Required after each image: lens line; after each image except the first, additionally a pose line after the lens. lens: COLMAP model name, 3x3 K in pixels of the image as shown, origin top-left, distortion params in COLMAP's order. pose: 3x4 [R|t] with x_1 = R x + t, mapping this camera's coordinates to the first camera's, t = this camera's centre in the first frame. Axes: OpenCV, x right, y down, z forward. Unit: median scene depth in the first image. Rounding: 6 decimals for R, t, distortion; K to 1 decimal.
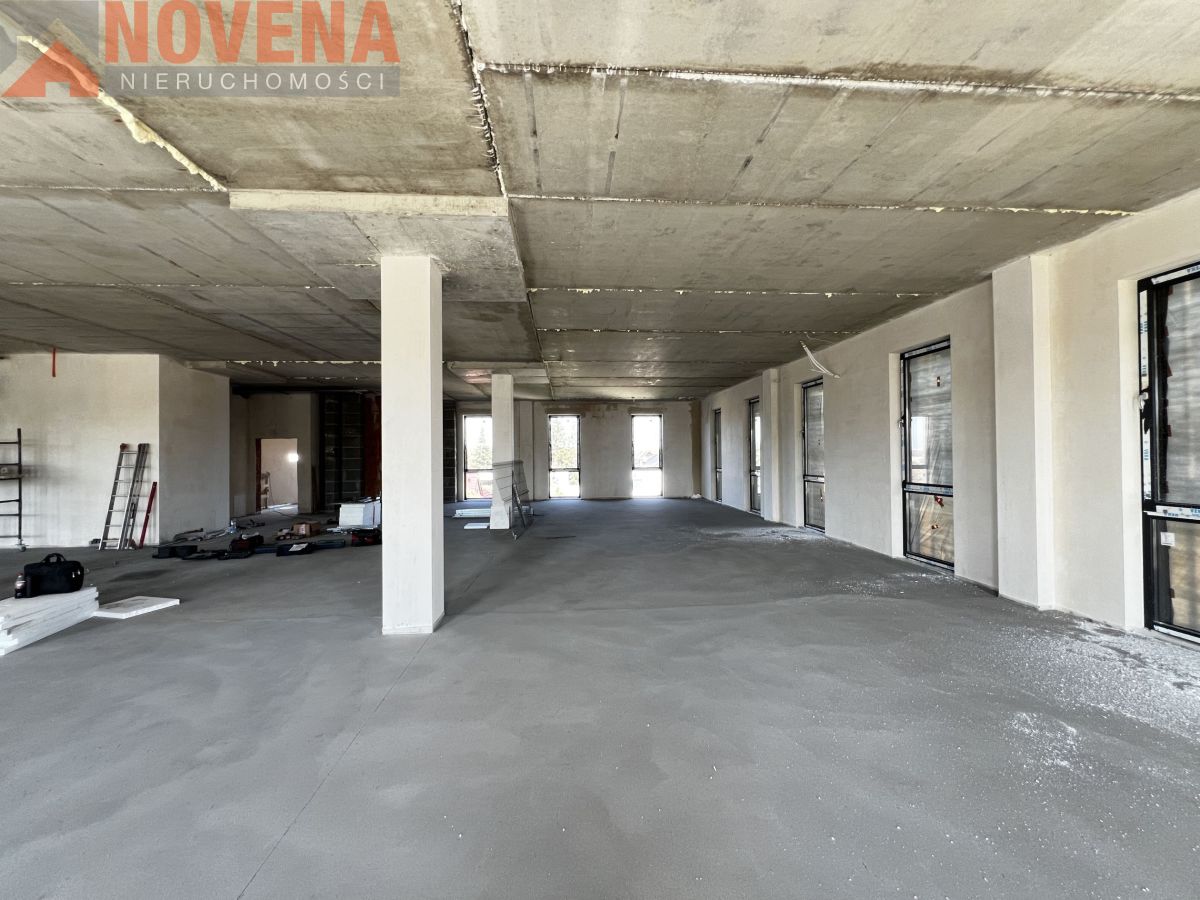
lens RADIAL K [[479.7, 0, 597.9], [0, 479.7, 449.9], [0, 0, 1]] dist [-0.001055, 0.000039]
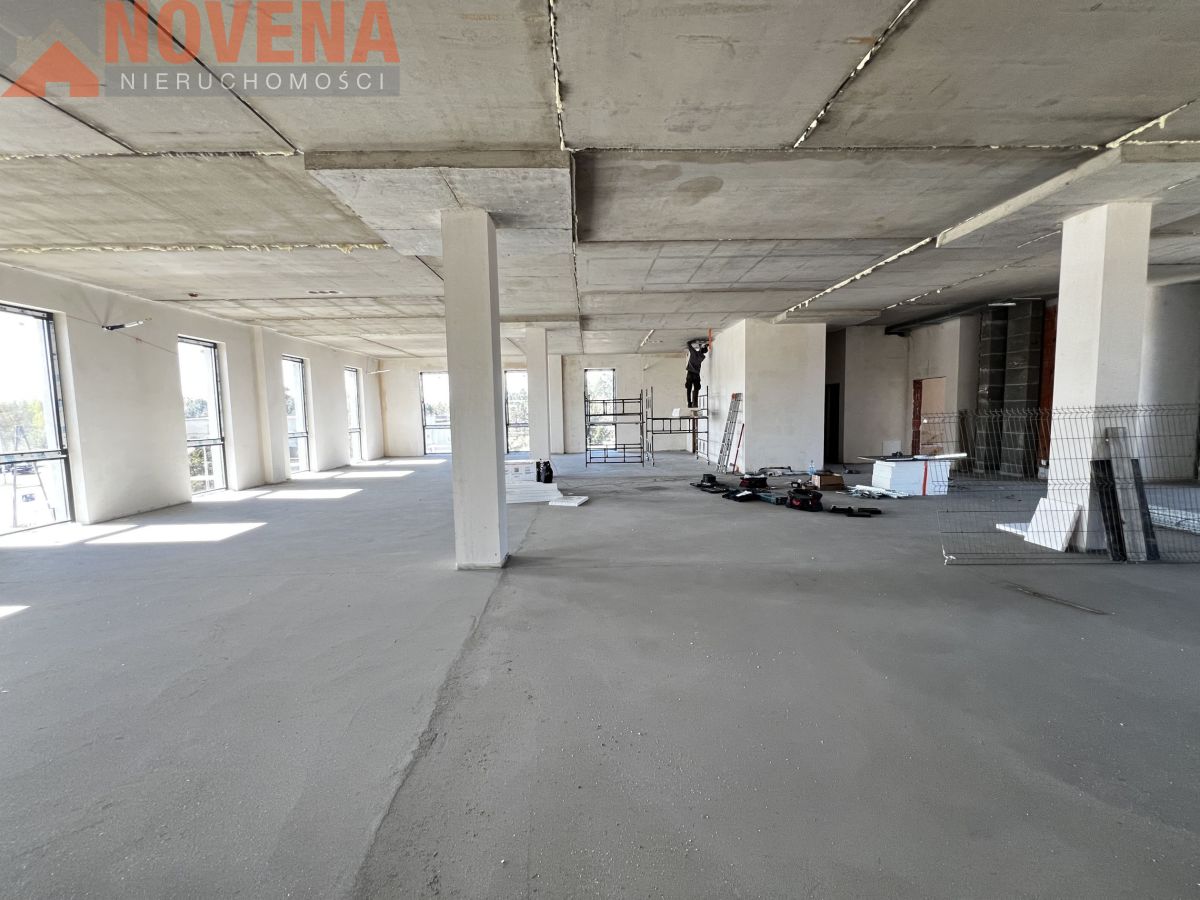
lens RADIAL K [[479.7, 0, 597.9], [0, 479.7, 449.9], [0, 0, 1]] dist [-0.001055, 0.000039]
pose [[-0.041027, 0.092475, -0.994869, 0.606920], [0.033658, 0.995271, 0.091124, 0.014143], [0.998591, -0.029747, -0.043945, 1.196620]]
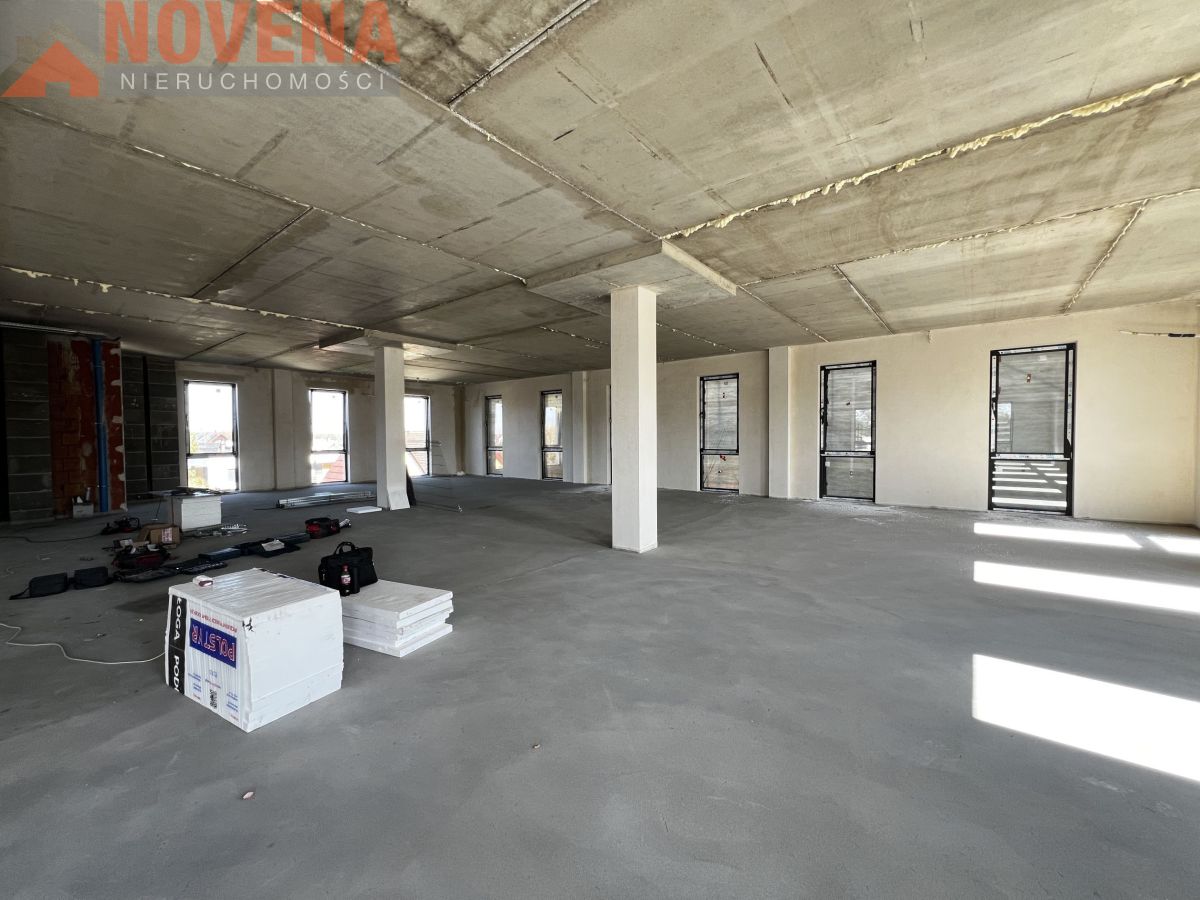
lens RADIAL K [[481.8, 0, 594.6], [0, 481.8, 453.7], [0, 0, 1]] dist [0.001257, 0.000066]
pose [[0.669431, -0.022570, 0.742531, -1.391238], [-0.007573, 0.999279, 0.037201, 0.028120], [-0.742835, -0.030526, 0.668778, 0.123015]]
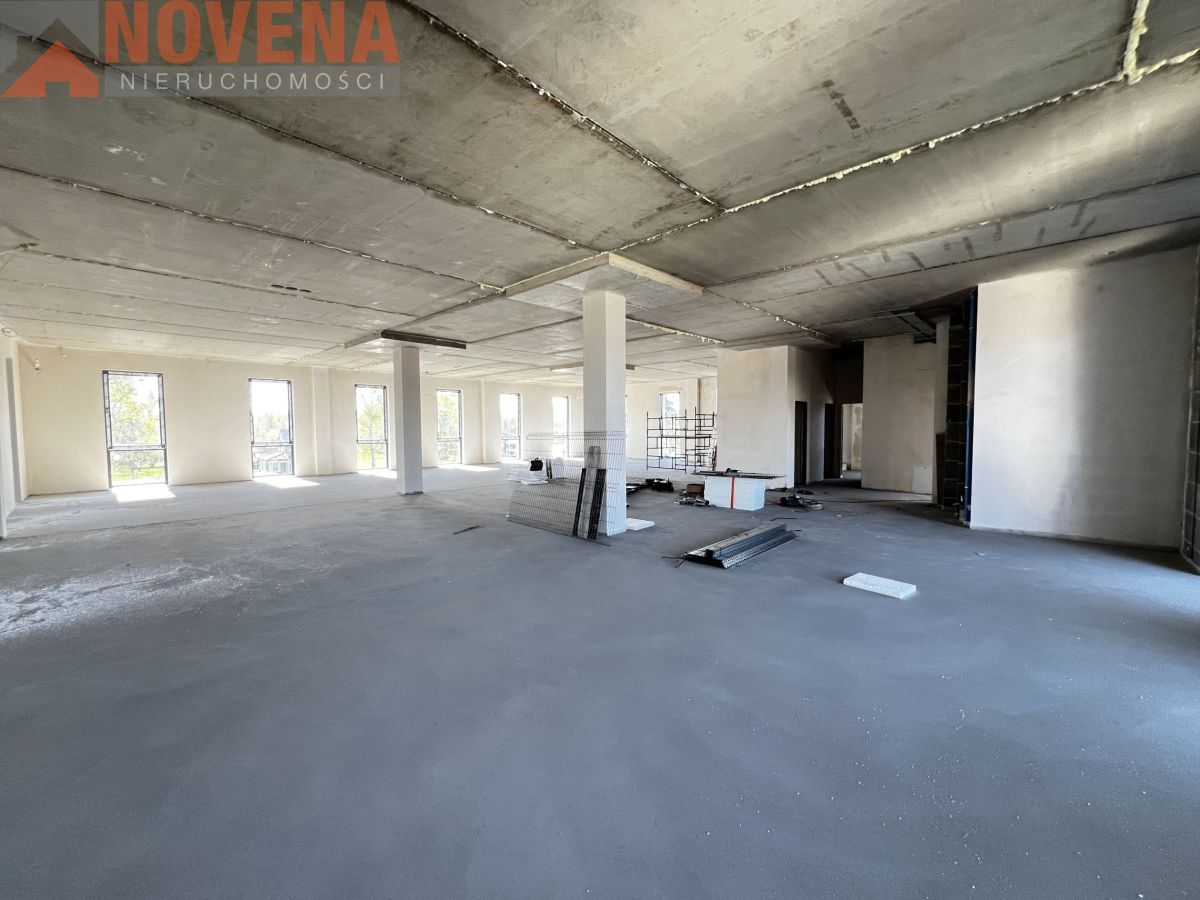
lens RADIAL K [[479.7, 0, 597.9], [0, 479.7, 449.9], [0, 0, 1]] dist [-0.001055, 0.000039]
pose [[-0.730659, 0.049302, -0.680960, 0.543672], [0.023521, 0.998615, 0.047063, 0.036899], [0.682337, 0.018370, -0.730806, 3.194414]]
